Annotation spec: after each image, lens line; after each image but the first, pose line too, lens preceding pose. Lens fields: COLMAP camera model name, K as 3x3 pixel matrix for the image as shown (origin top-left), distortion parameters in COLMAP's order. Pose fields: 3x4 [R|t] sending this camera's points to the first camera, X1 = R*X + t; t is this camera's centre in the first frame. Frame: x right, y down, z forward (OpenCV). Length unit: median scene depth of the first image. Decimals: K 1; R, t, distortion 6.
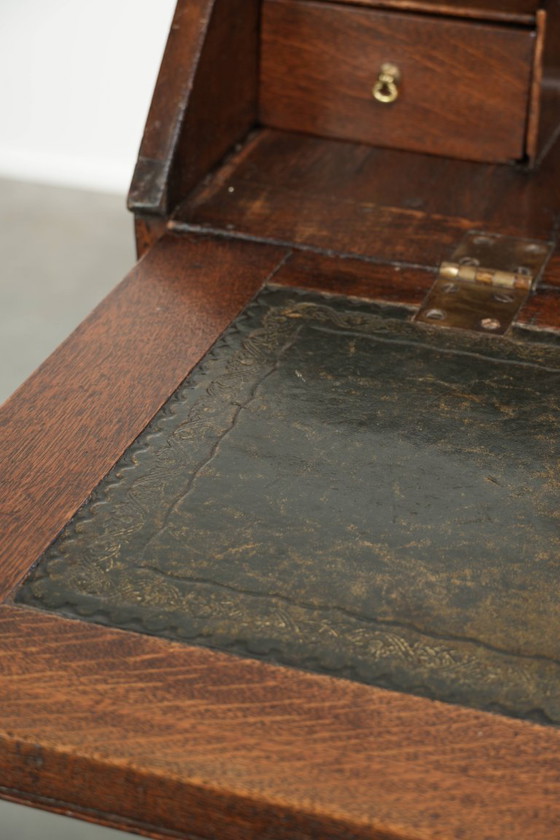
lens RADIAL K [[1872.0, 0, 282.0], [0, 1872.0, 420.1], [0, 0, 1]] dist [0.048340, 0.000000]
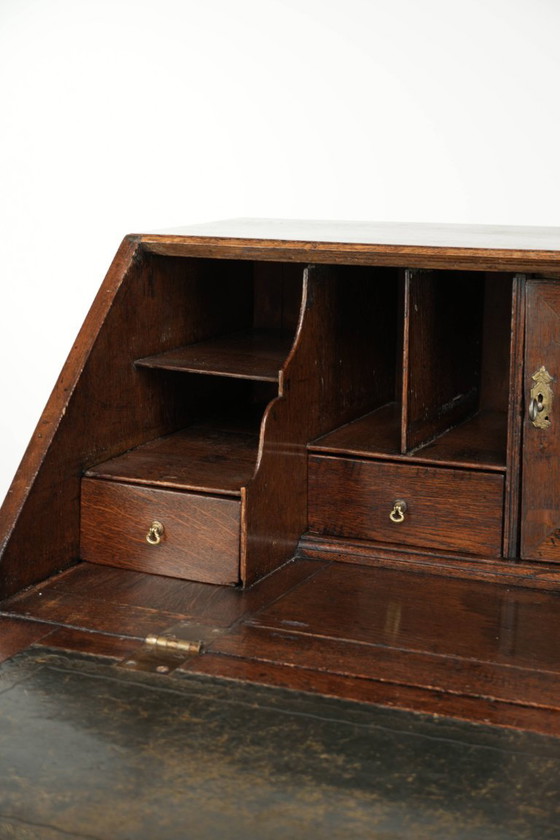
lens RADIAL K [[1518.2, 0, 280.0], [0, 1518.2, 421.6], [0, 0, 1]] dist [0.048846, 0.000000]
pose [[0.998414, 0.018983, -0.053001, 0.250310], [-0.033900, 0.954344, -0.296779, 0.115375], [0.044947, 0.298105, 0.953474, -0.254697]]
